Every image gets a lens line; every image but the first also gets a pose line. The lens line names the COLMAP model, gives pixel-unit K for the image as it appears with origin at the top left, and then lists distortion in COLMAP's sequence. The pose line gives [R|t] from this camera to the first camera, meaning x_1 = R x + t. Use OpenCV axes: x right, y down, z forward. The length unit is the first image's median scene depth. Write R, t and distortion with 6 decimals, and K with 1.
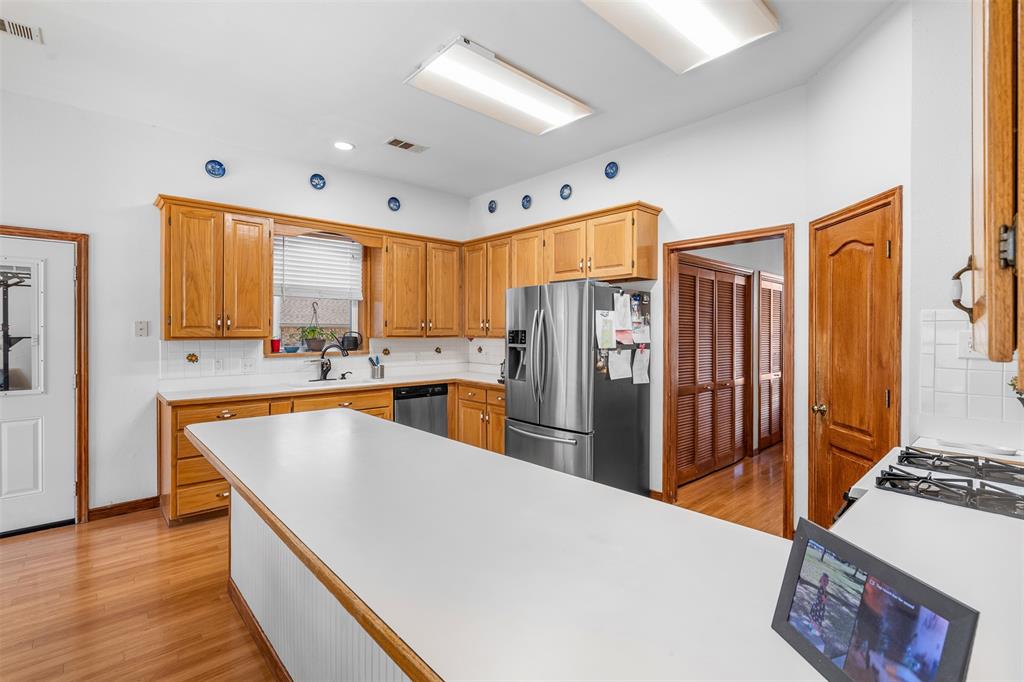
lens RADIAL K [[460.7, 0, 518.1], [0, 460.7, 338.7], [0, 0, 1]] dist [-0.007726, 0.001925]
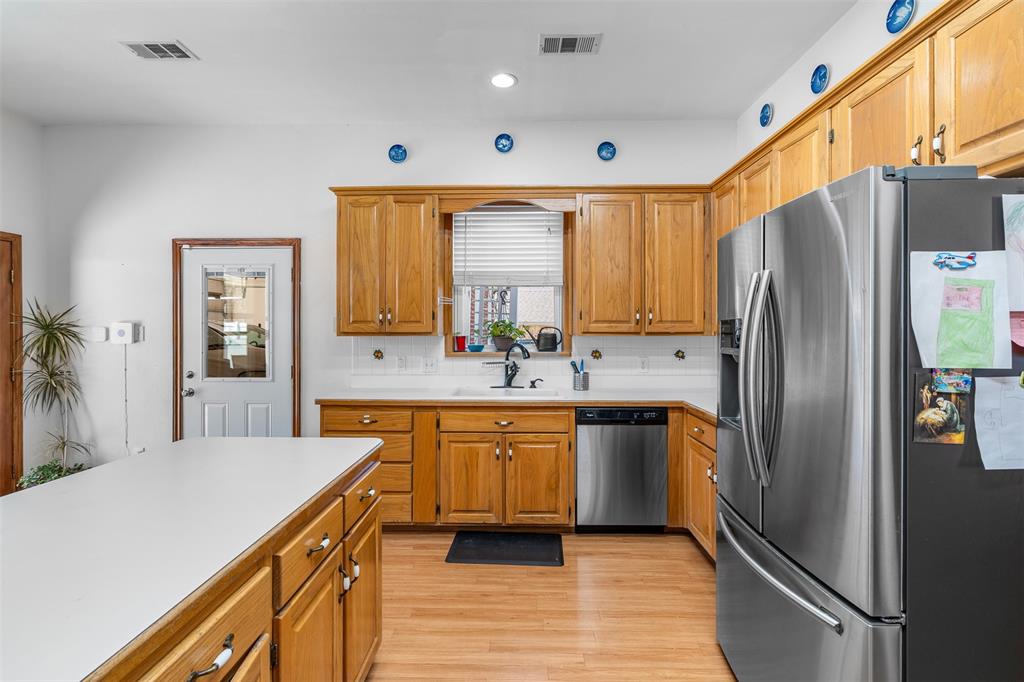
lens RADIAL K [[460.7, 0, 518.0], [0, 460.7, 332.2], [0, 0, 1]] dist [-0.007726, 0.001925]
pose [[0.726119, 0.000197, -0.687569, 0.144412], [-0.008817, 0.999920, -0.009025, 0.000985], [0.687513, 0.012616, 0.726063, 0.431145]]
